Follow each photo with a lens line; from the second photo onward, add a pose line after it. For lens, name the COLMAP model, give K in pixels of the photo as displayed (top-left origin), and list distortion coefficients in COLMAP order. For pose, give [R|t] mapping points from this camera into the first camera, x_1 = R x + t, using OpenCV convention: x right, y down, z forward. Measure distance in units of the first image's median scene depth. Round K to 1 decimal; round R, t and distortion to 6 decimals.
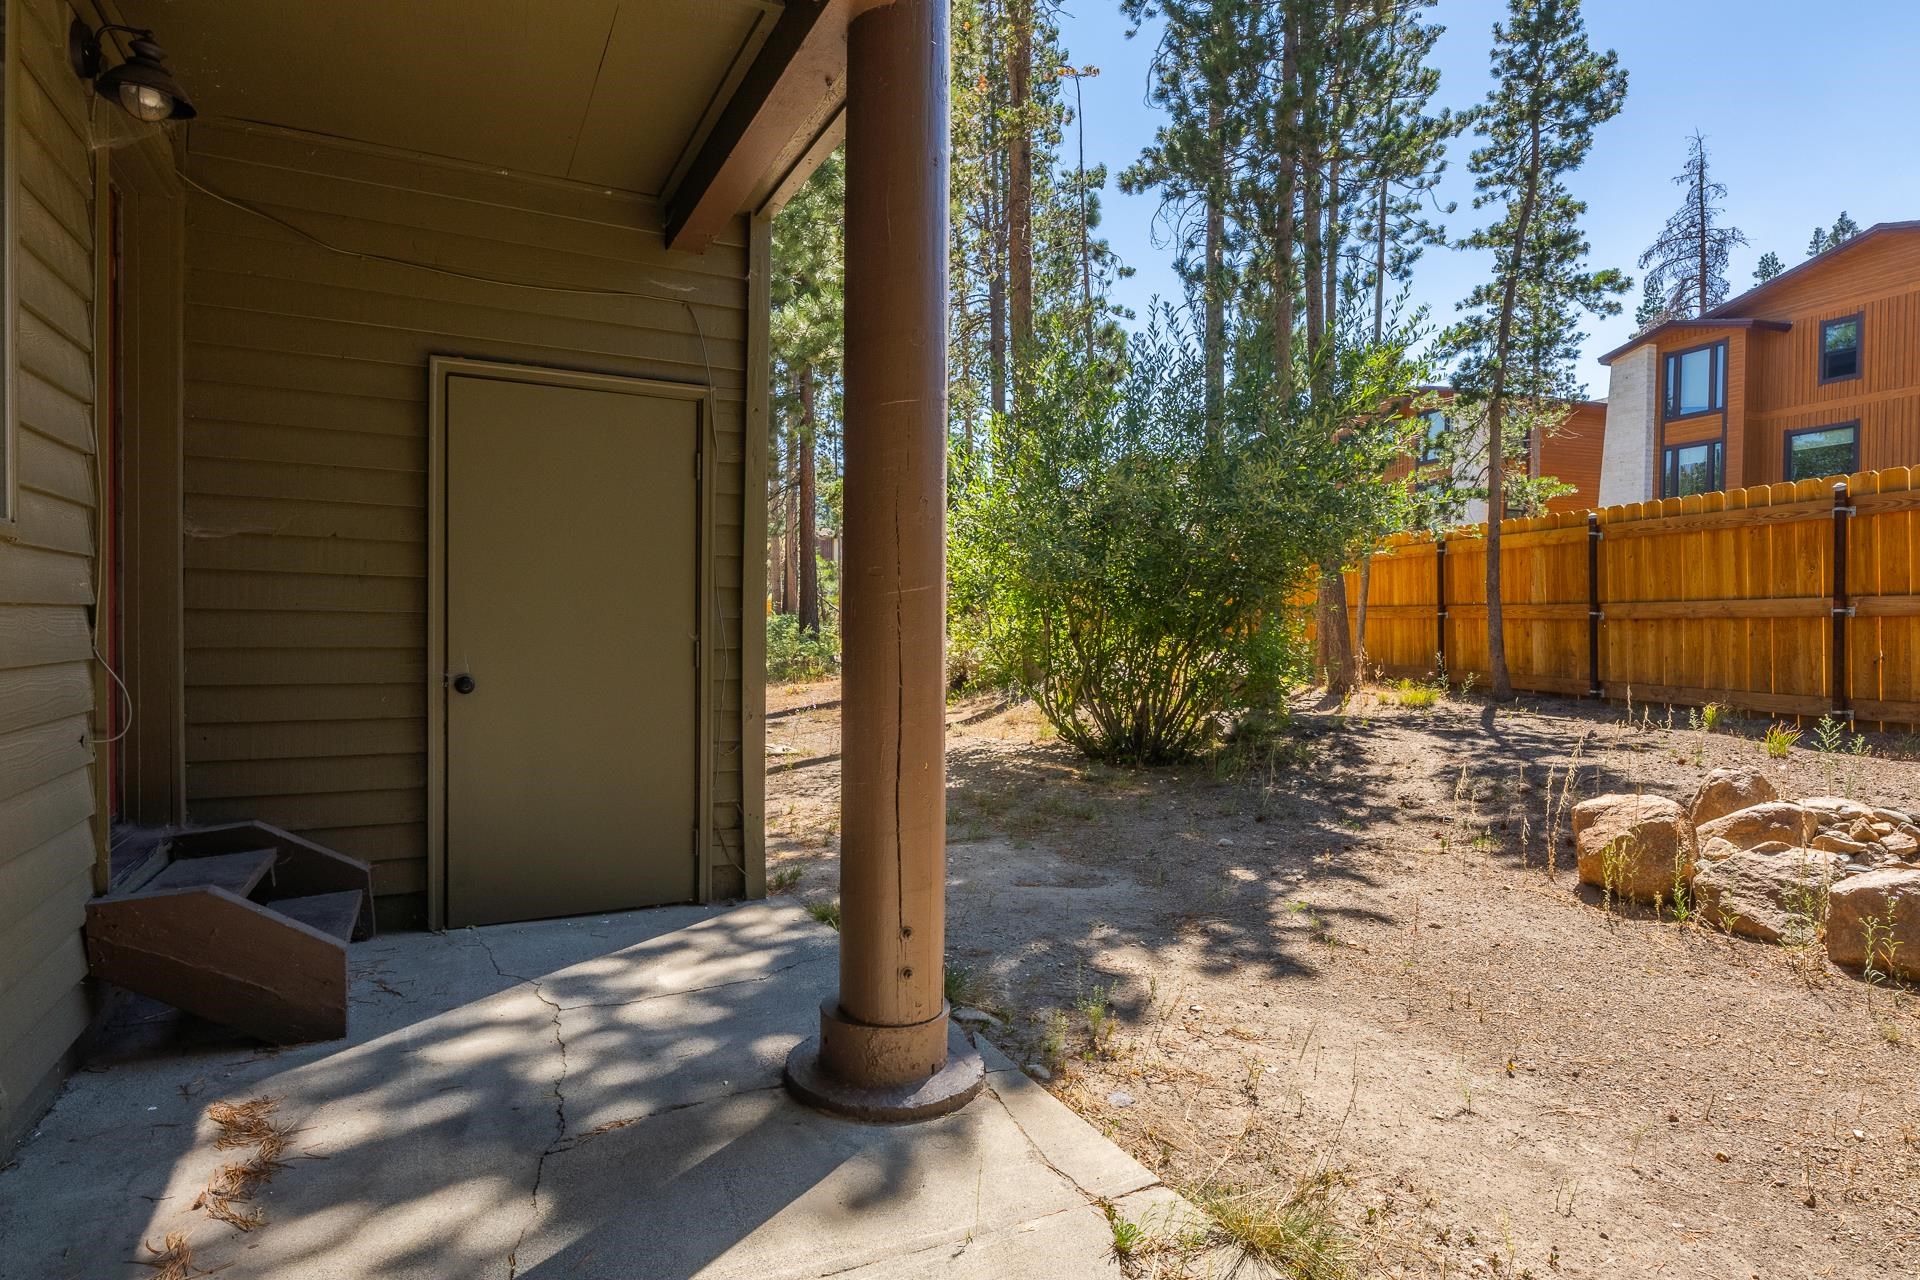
lens RADIAL K [[1084.1, 0, 960.0], [0, 1084.1, 640.0], [0, 0, 1]] dist [-0.001234, -0.000774]
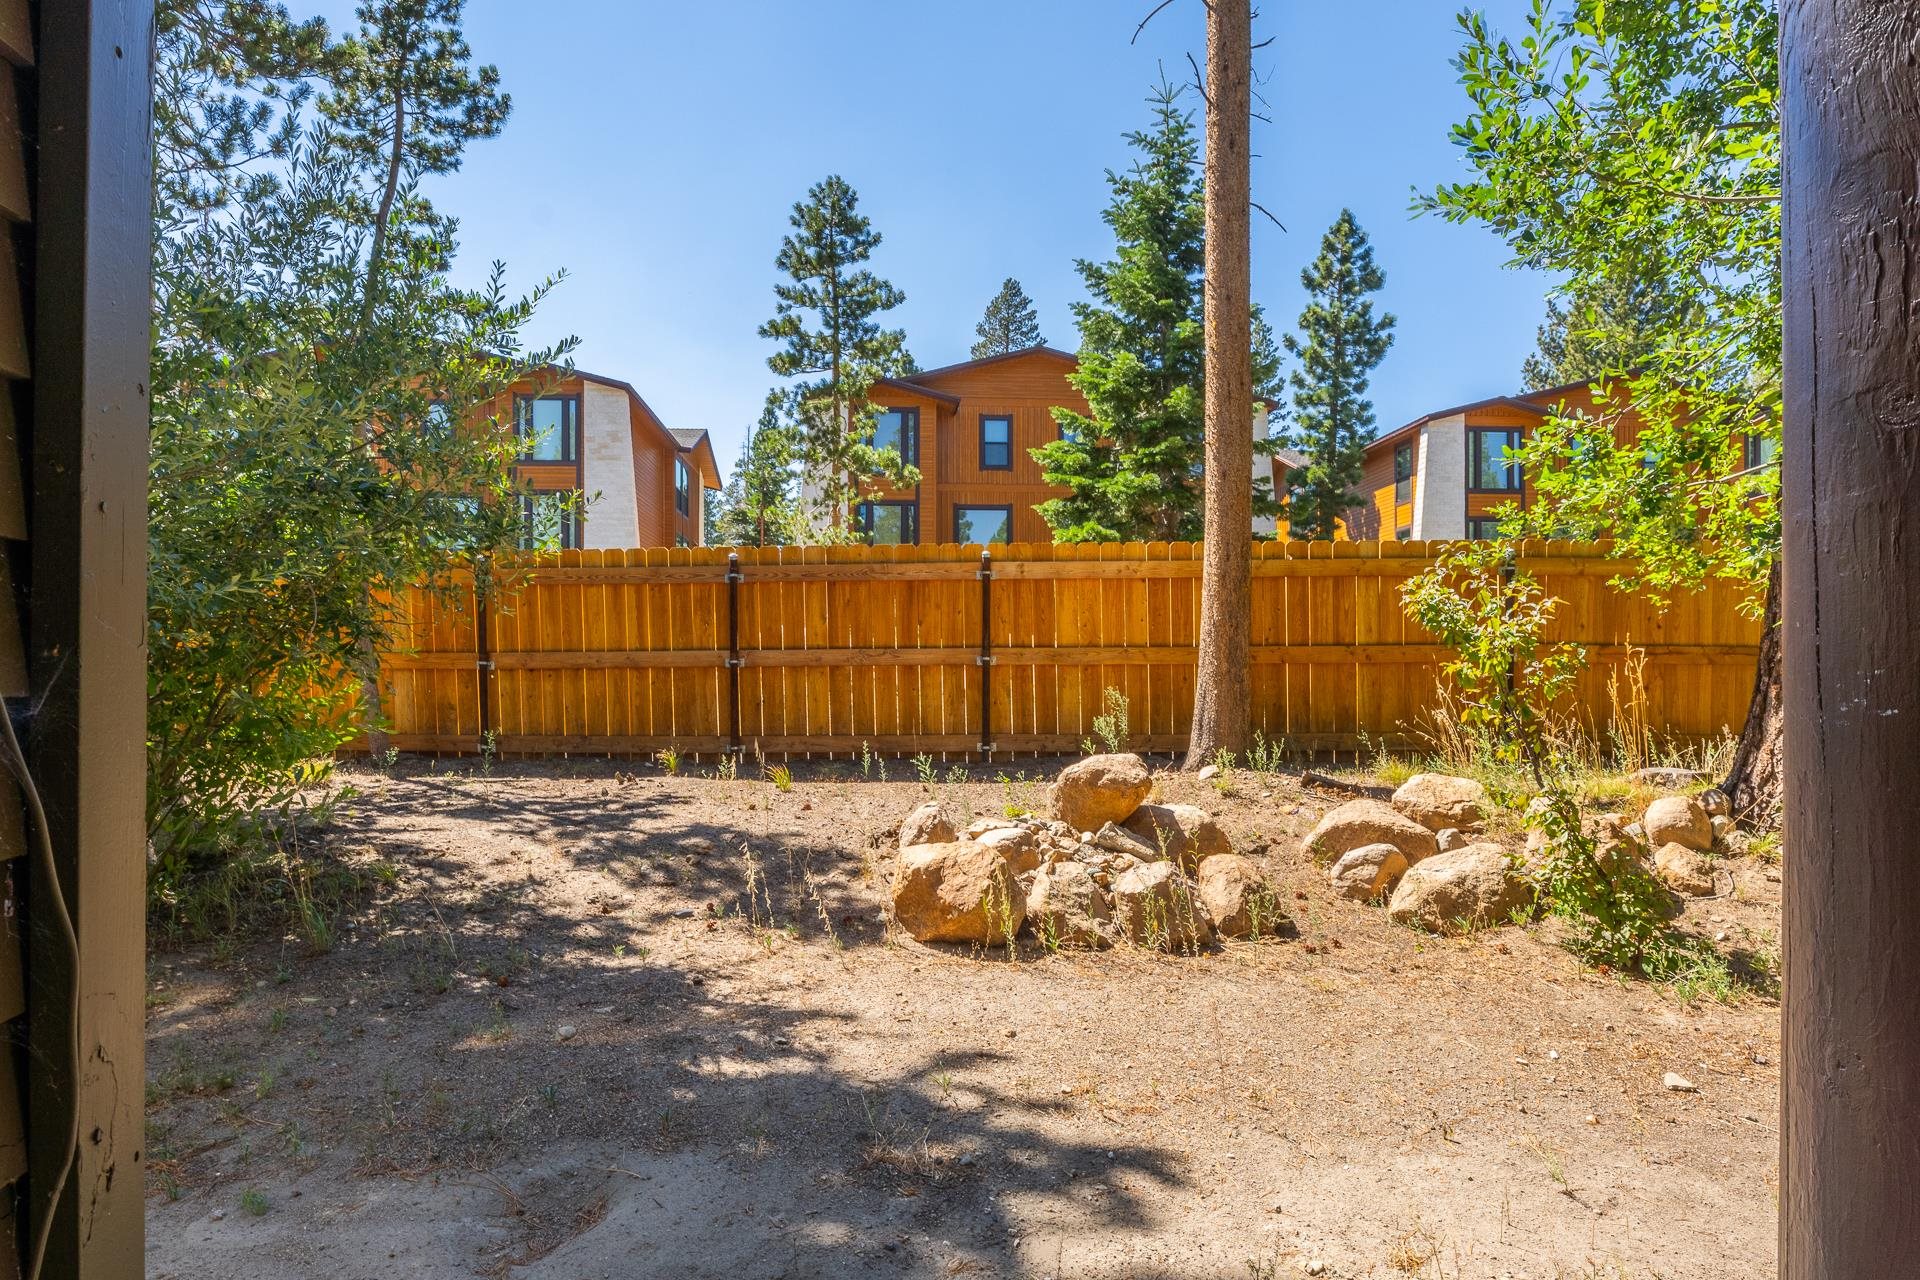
lens RADIAL K [[1026.5, 0, 942.6], [0, 1026.5, 678.6], [0, 0, 1]] dist [-0.000167, -0.001392]
pose [[0.284867, -0.004321, 0.958557, -0.164652], [0.016619, 0.999862, -0.000432, -0.004519], [-0.958423, 0.016054, 0.284899, 0.419427]]
